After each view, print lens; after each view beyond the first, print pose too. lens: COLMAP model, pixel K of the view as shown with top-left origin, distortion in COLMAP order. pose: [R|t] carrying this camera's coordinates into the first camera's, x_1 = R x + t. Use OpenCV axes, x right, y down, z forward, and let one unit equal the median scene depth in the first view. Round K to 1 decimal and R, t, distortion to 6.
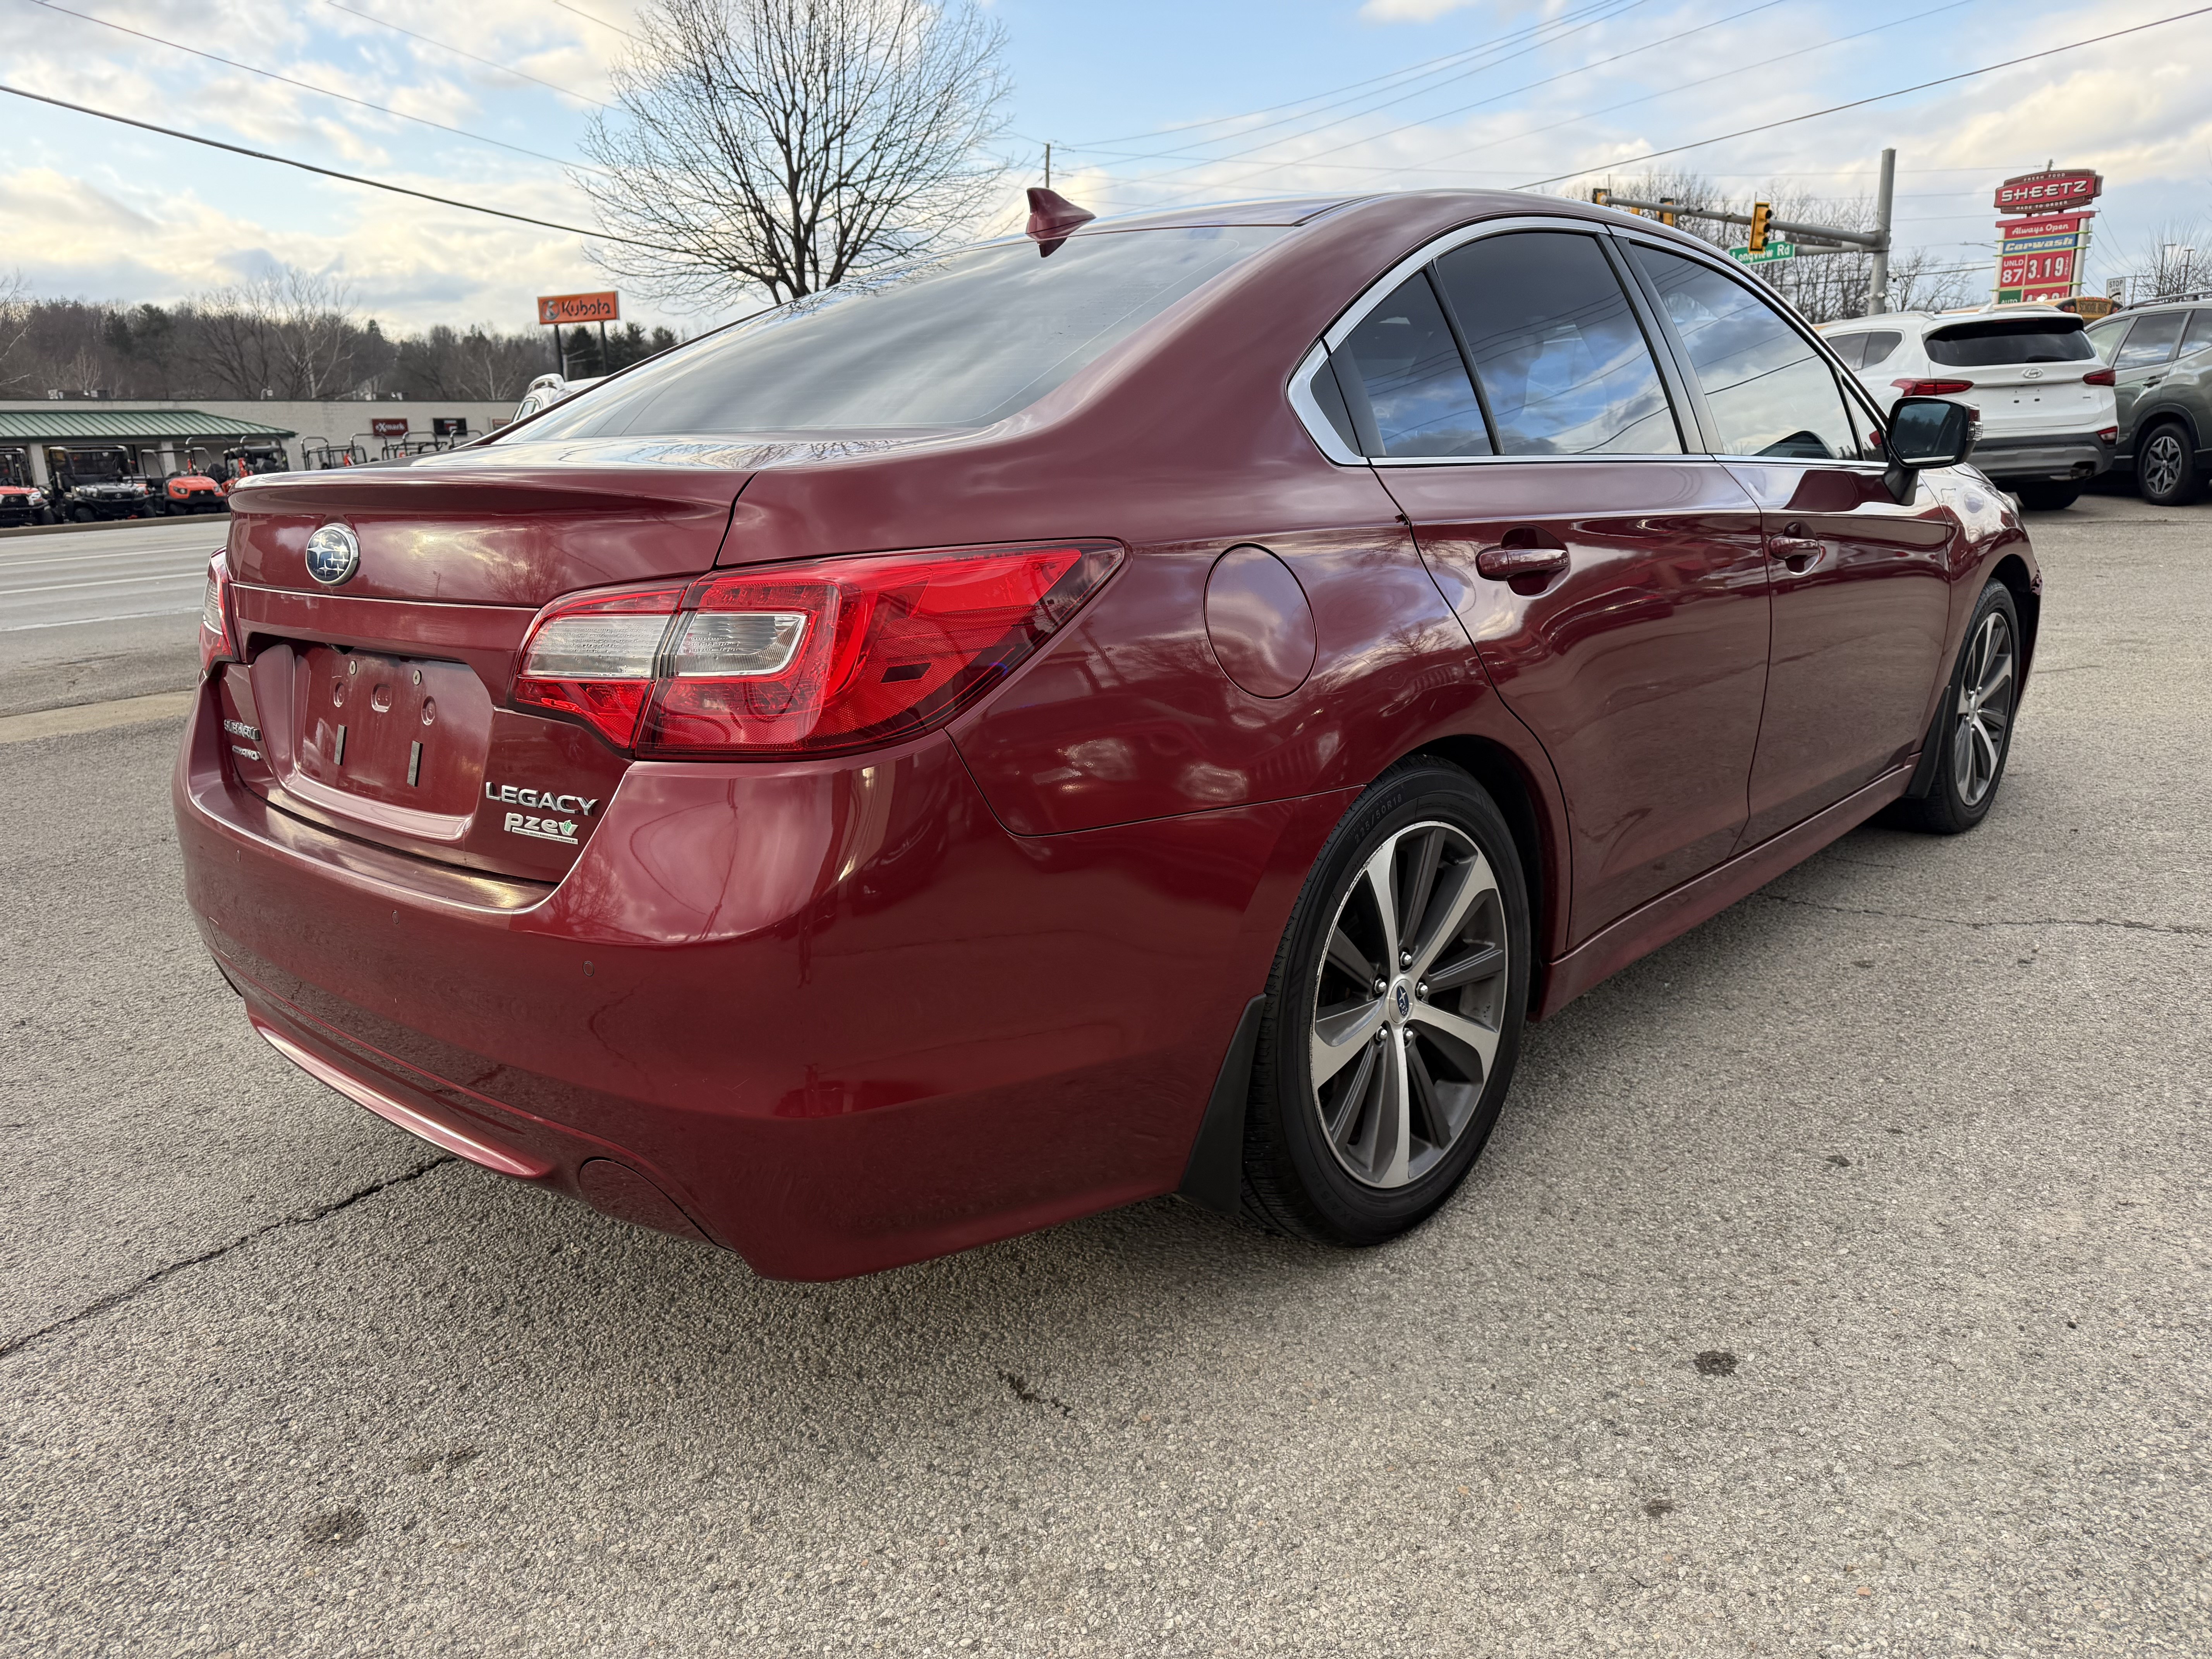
lens RADIAL K [[1560.6, 0, 1094.6], [0, 1560.6, 833.8], [0, 0, 1]] dist [0.021245, -0.028273]
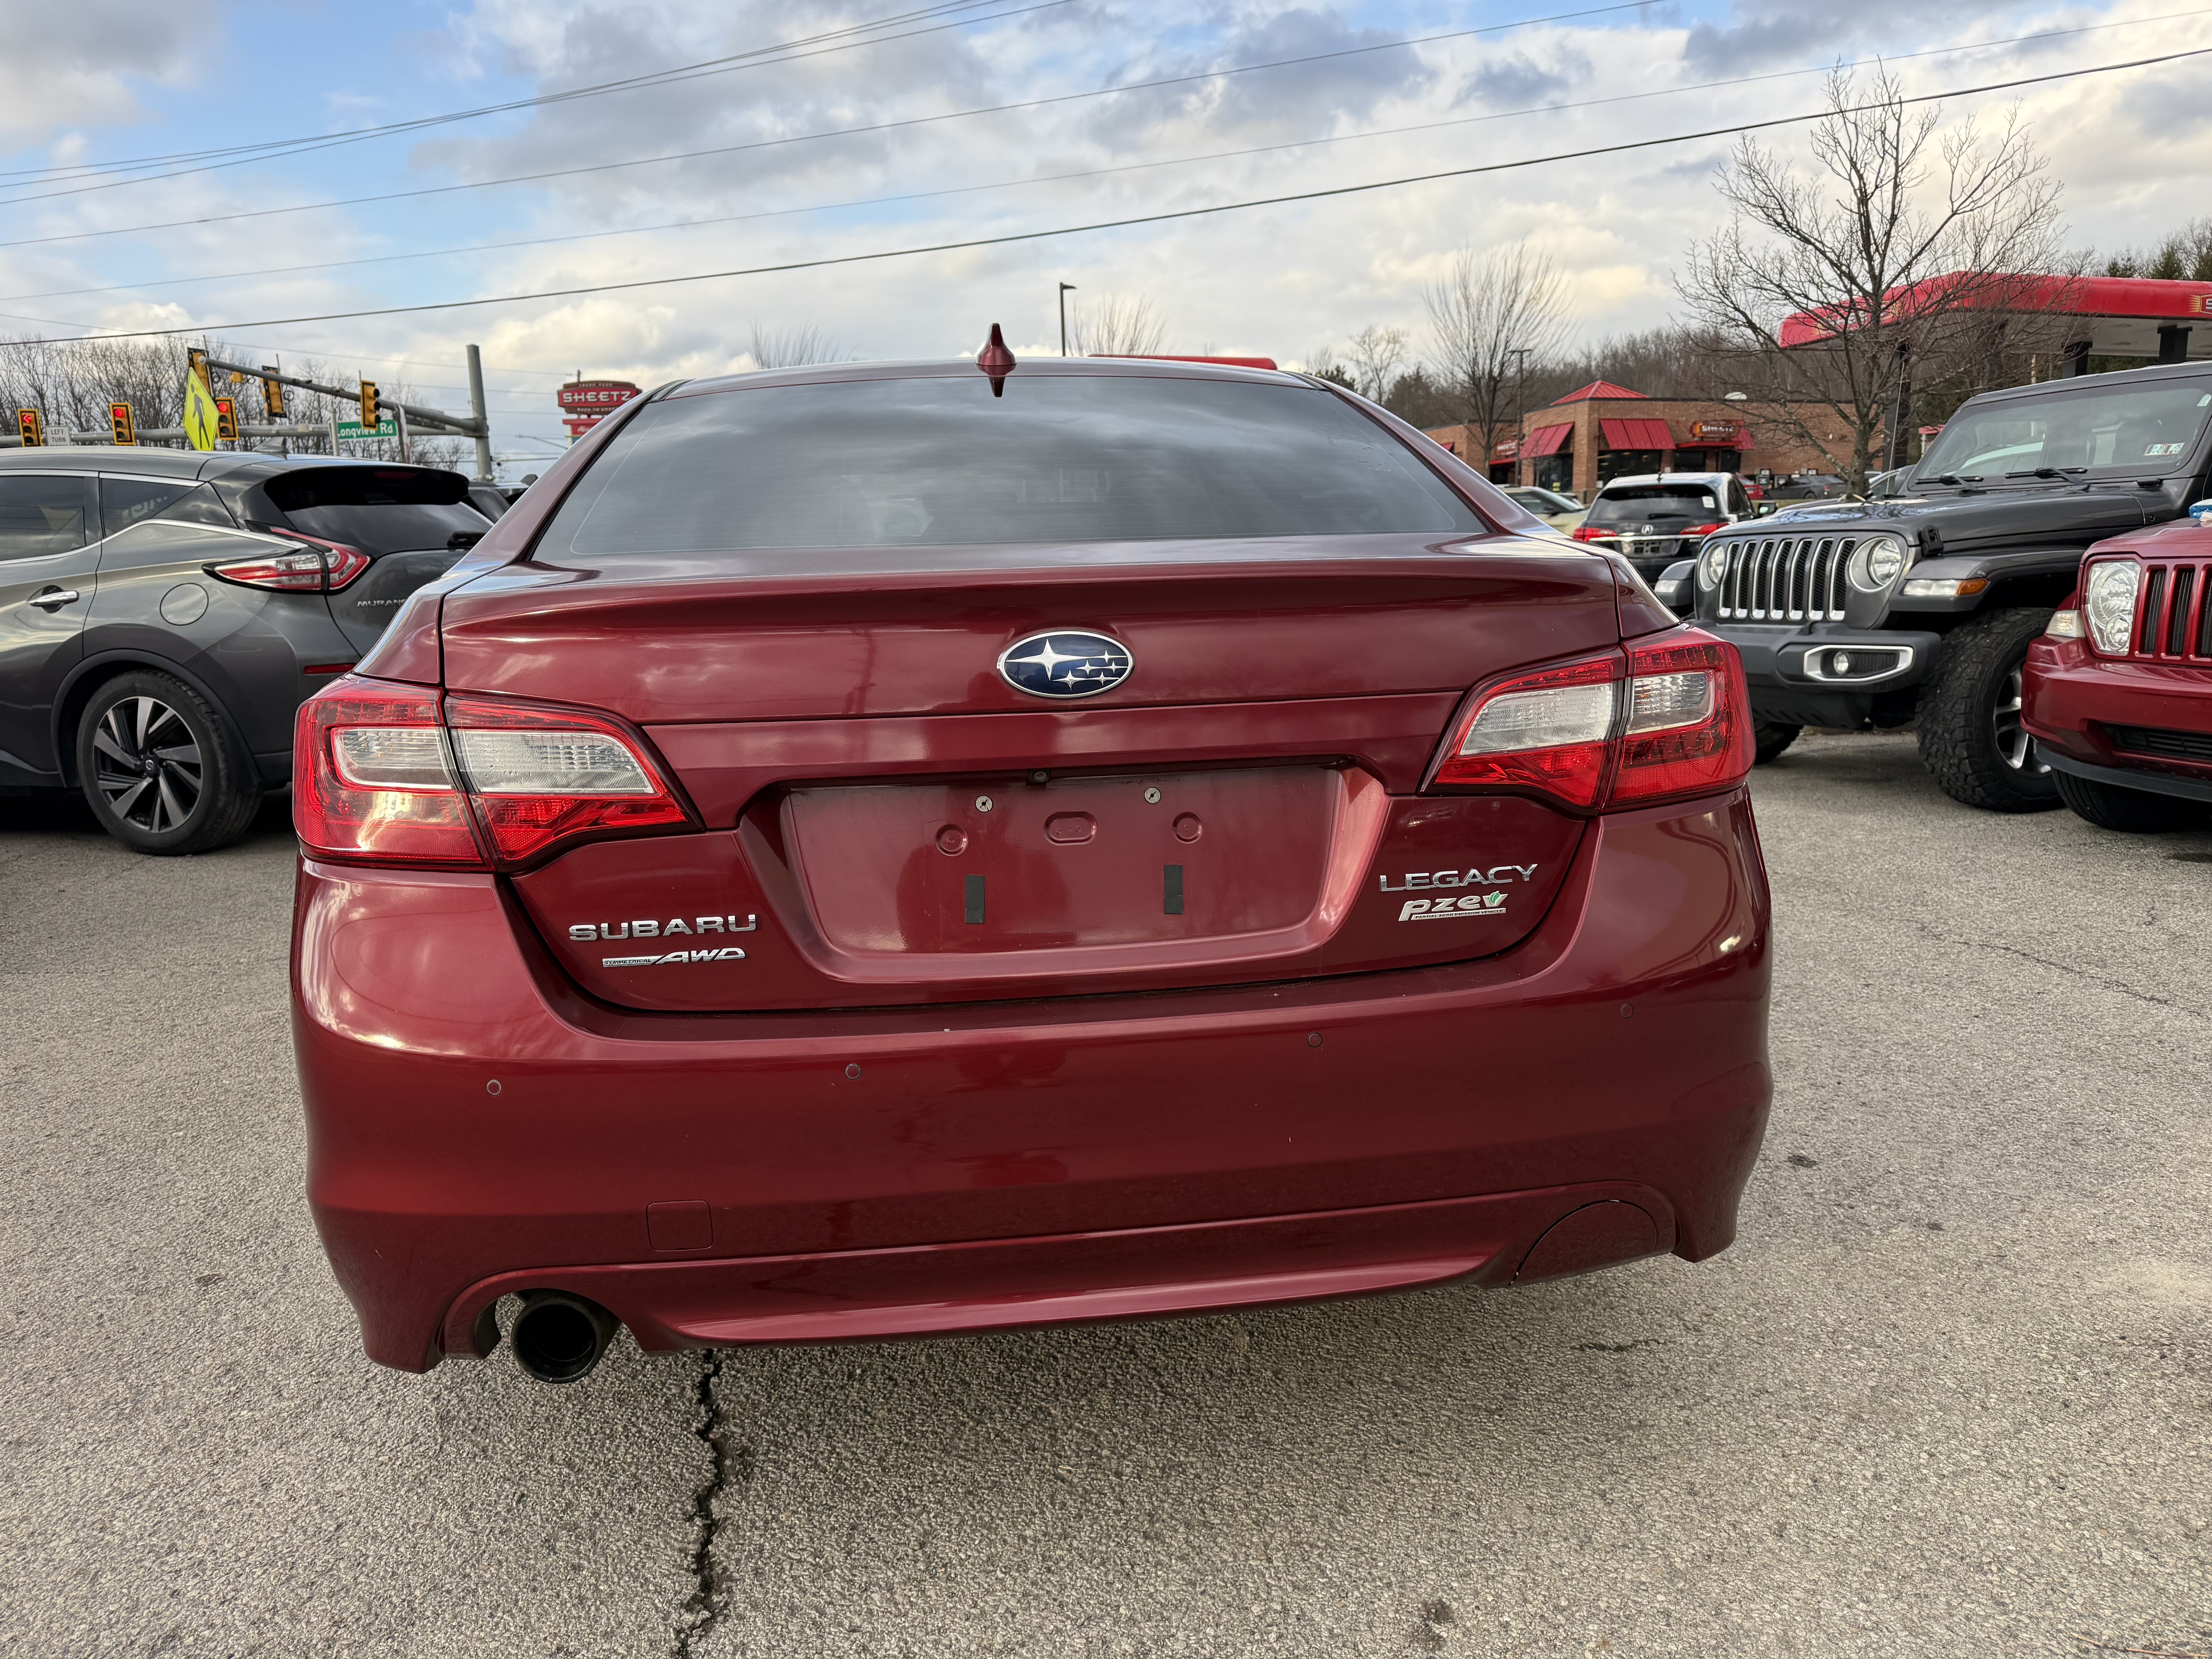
lens RADIAL K [[1560.6, 0, 1117.5], [0, 1560.6, 821.3], [0, 0, 1]] dist [0.021245, -0.028273]
pose [[0.650790, -0.105906, 0.751835, -0.985605], [0.190755, 0.981269, -0.026893, -0.057796], [-0.734904, 0.160918, 0.658803, 0.388137]]
